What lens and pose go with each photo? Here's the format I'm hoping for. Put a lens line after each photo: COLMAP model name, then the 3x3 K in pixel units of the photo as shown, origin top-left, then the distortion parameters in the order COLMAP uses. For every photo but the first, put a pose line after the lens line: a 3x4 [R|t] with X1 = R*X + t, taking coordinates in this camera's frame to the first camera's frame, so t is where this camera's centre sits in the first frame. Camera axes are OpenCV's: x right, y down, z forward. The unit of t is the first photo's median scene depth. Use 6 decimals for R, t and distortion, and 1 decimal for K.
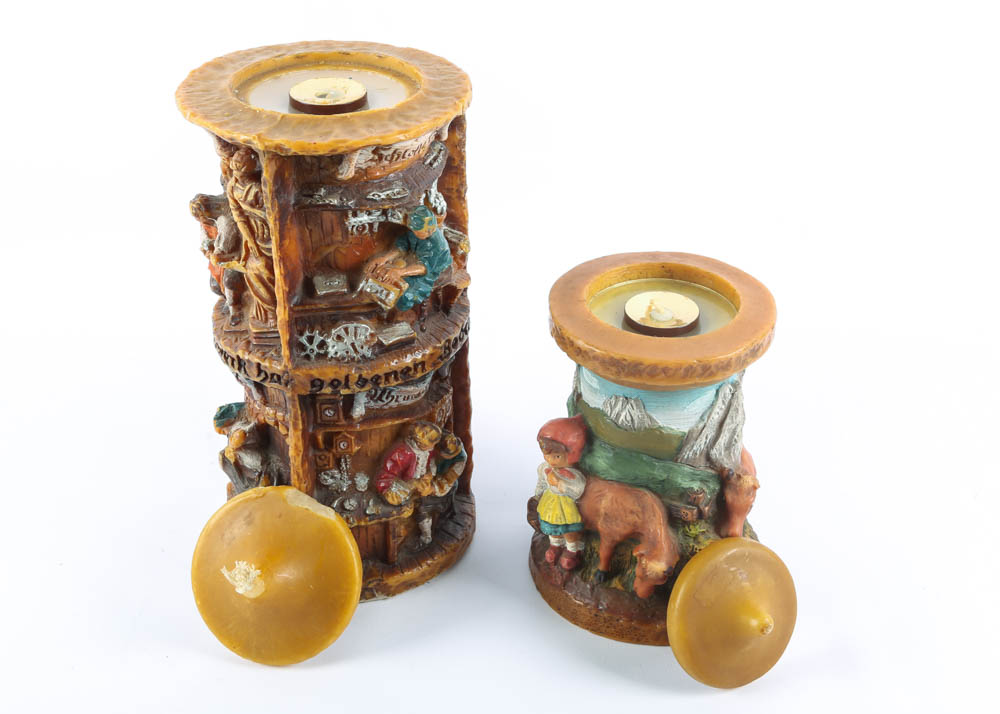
lens RADIAL K [[1487.2, 0, 514.1], [0, 1487.2, 337.2], [0, 0, 1]] dist [0.045373, 0.000000]
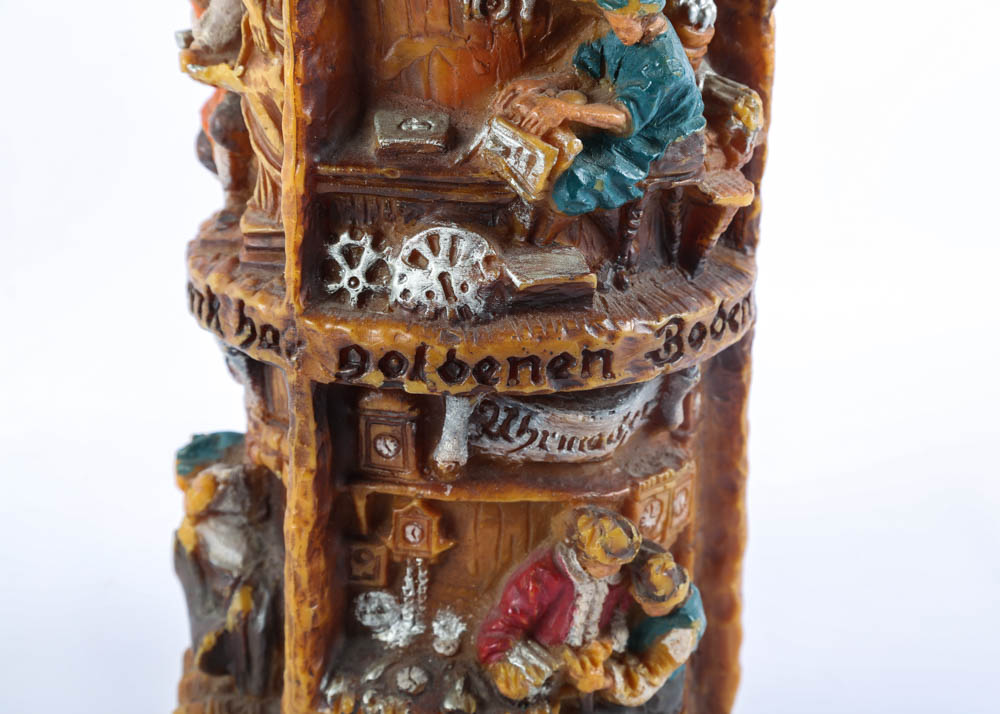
lens RADIAL K [[2264.6, 0, 544.0], [0, 2264.6, 276.7], [0, 0, 1]] dist [0.186775, 0.000000]
pose [[0.960563, 0.111914, -0.254546, 0.085572], [-0.159917, 0.971231, -0.176457, 0.113693], [0.227475, 0.210204, 0.950826, 0.369296]]
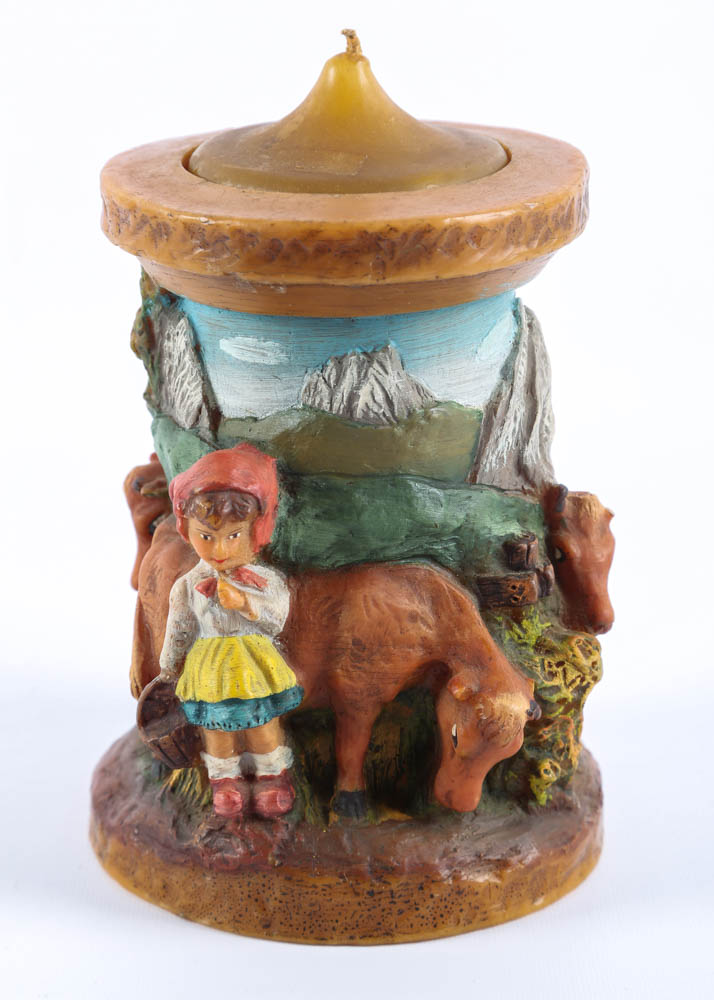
lens RADIAL K [[2875.5, 0, 361.2], [0, 2875.5, 492.1], [0, 0, 1]] dist [0.414539, 0.000000]
pose [[0.836872, -0.187413, 0.514317, -0.382955], [0.290764, 0.948251, -0.127582, 0.190836], [-0.463791, 0.256315, 0.848057, 0.254938]]
